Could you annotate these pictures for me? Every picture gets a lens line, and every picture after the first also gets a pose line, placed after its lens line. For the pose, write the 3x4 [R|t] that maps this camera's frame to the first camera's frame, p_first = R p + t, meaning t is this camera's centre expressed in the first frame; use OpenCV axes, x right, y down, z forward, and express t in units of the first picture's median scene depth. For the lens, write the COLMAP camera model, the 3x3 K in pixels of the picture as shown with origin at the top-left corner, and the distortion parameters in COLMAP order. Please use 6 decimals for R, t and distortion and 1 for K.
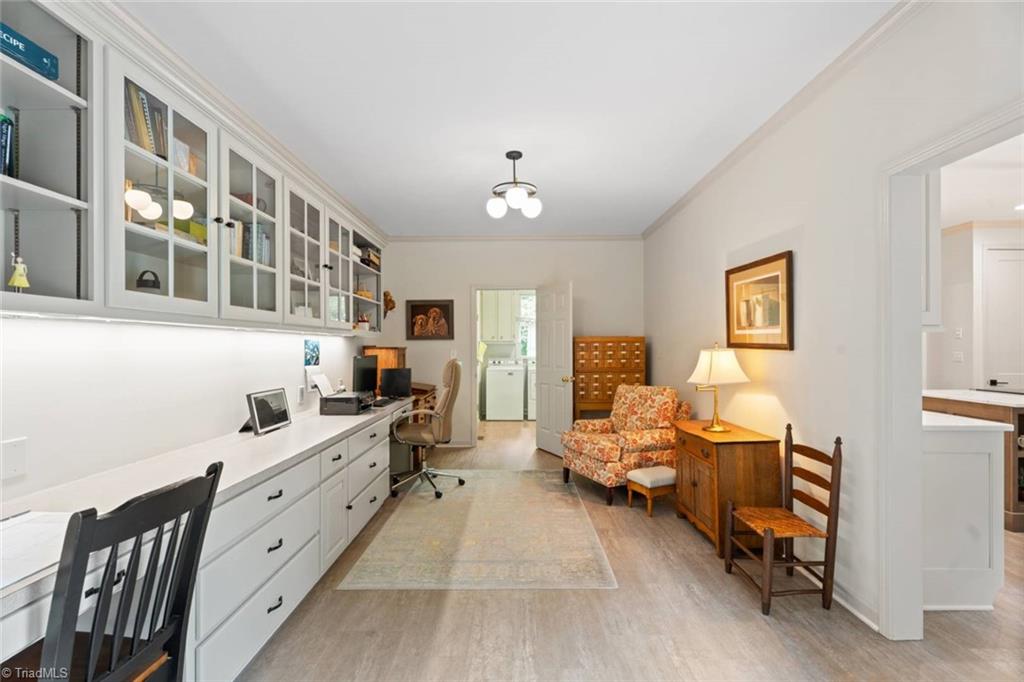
lens RADIAL K [[464.4, 0, 512.0], [0, 464.4, 341.0], [0, 0, 1]] dist [0.002064, 0.000167]
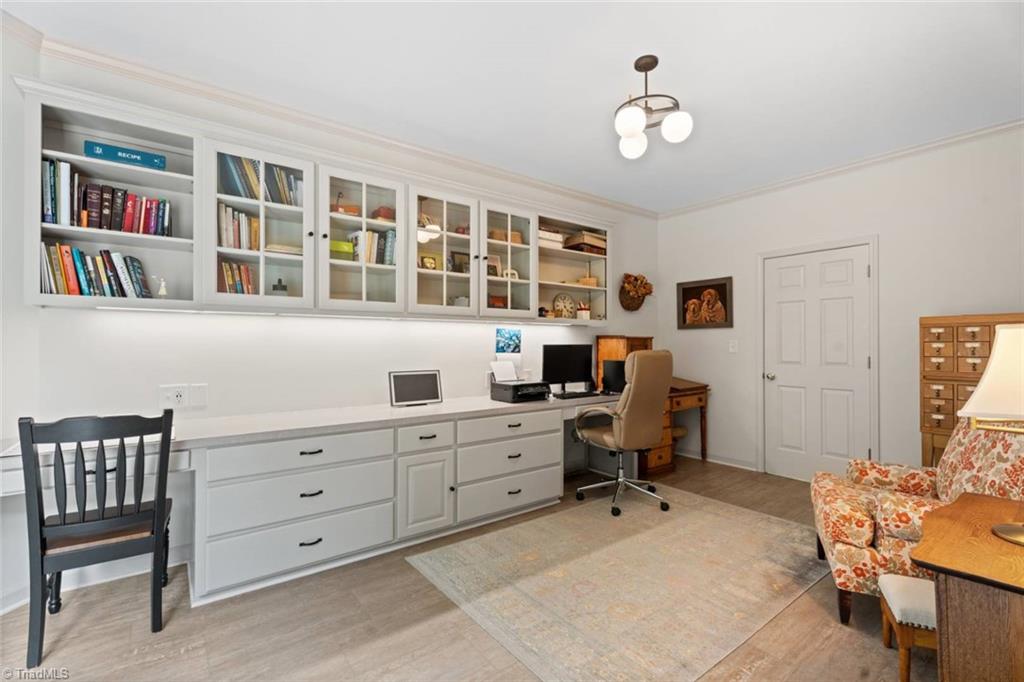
lens RADIAL K [[458.4, 0, 506.2], [0, 458.4, 338.6], [0, 0, 1]] dist [0.000178, -0.000317]
pose [[0.600810, -0.006360, -0.799367, 0.401904], [0.006775, 0.999973, -0.002864, 0.022884], [0.799363, -0.003695, 0.600836, 0.368418]]
